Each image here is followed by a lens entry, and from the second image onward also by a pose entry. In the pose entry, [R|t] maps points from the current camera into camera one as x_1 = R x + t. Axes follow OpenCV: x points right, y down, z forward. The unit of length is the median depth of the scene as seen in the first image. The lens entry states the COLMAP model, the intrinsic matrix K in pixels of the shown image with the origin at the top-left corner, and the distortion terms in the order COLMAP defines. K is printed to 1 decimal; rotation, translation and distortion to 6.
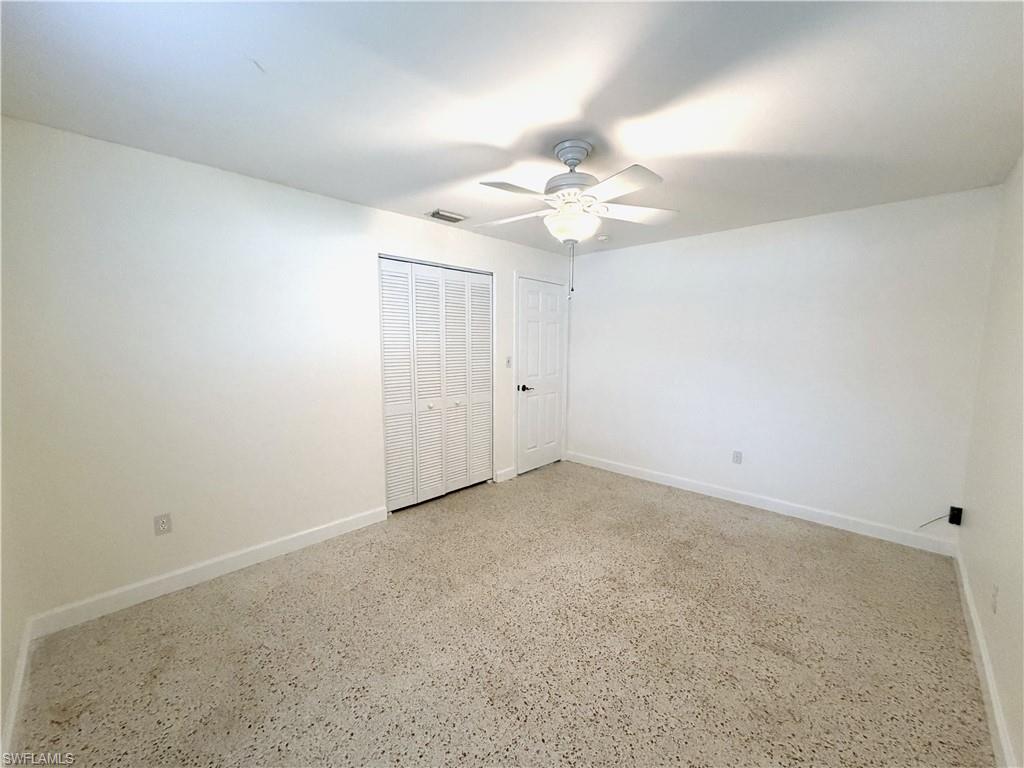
lens RADIAL K [[408.4, 0, 511.4], [0, 408.4, 384.0], [0, 0, 1]] dist [0.000758, 0.000654]
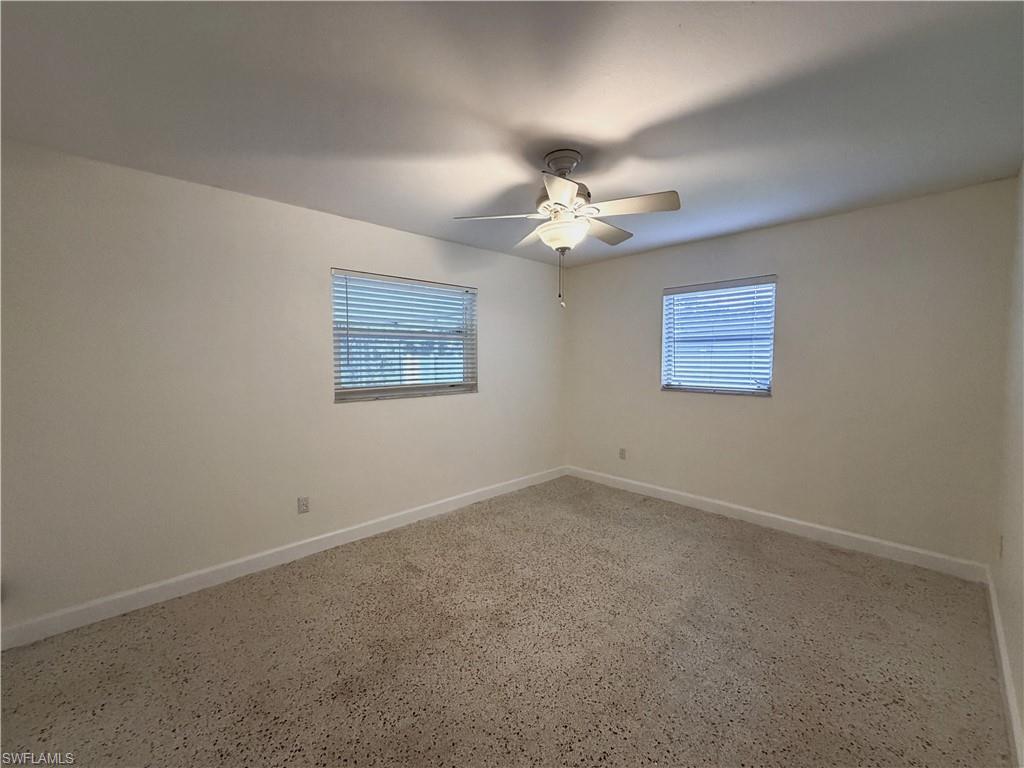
lens RADIAL K [[408.4, 0, 509.9], [0, 408.4, 385.3], [0, 0, 1]] dist [0.000758, 0.000654]
pose [[-0.998776, -0.003090, 0.049357, 0.219284], [0.005471, 0.985016, 0.172375, -0.185746], [-0.049150, 0.172434, -0.983794, 2.004272]]
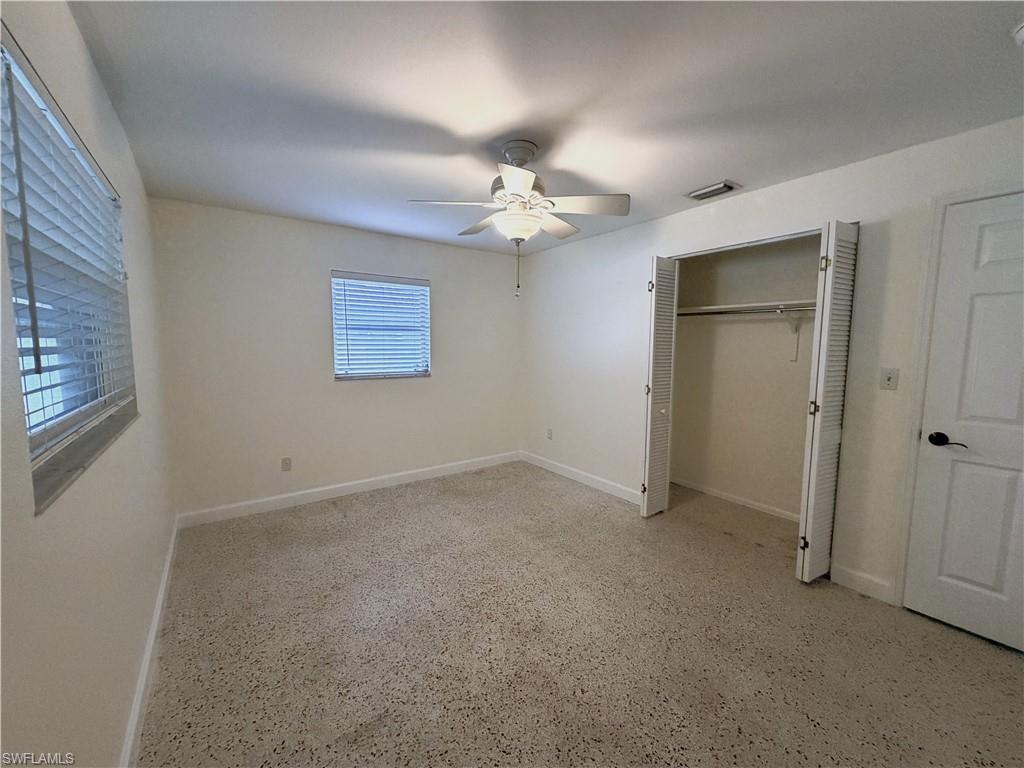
lens RADIAL K [[408.4, 0, 508.4], [0, 408.4, 384.2], [0, 0, 1]] dist [0.000758, 0.000654]
pose [[-0.179355, 0.092713, -0.979406, 1.153891], [-0.111653, 0.987199, 0.113897, -0.102914], [0.977428, 0.129781, -0.166707, 1.161413]]
